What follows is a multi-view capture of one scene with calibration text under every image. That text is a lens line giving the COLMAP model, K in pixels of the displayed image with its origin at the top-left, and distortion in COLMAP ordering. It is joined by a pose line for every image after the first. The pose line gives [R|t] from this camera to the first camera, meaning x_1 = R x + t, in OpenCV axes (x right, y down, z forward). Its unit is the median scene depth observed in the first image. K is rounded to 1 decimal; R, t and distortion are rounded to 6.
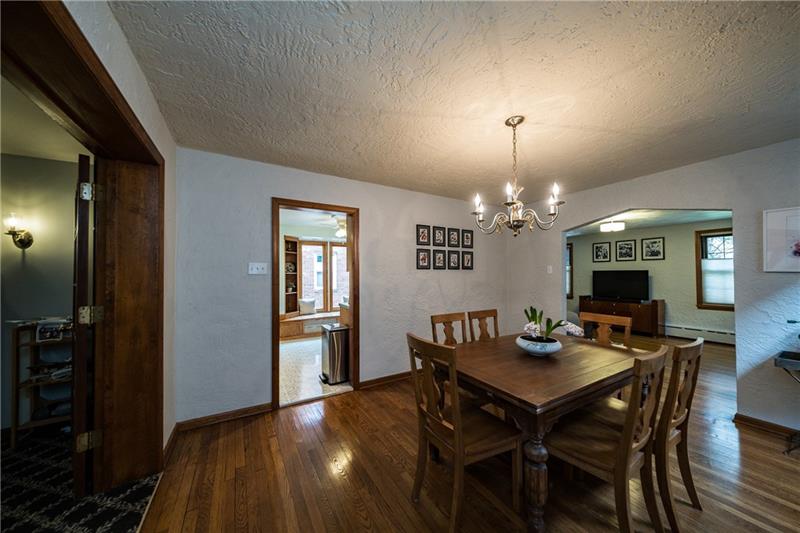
lens RADIAL K [[271.0, 0, 401.9], [0, 271.0, 269.0], [0, 0, 1]] dist [0.000798, 0.000017]
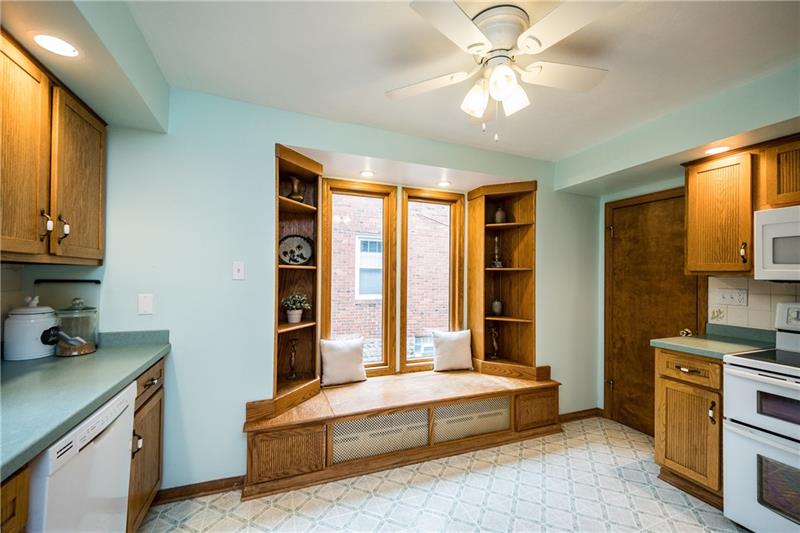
lens RADIAL K [[342.5, 0, 401.3], [0, 342.5, 270.8], [0, 0, 1]] dist [-0.000567, -0.000030]
pose [[0.985669, 0.016916, -0.167839, -0.201933], [-0.016211, 0.999853, 0.005572, 0.014906], [0.167909, -0.002771, 0.985799, 0.574338]]
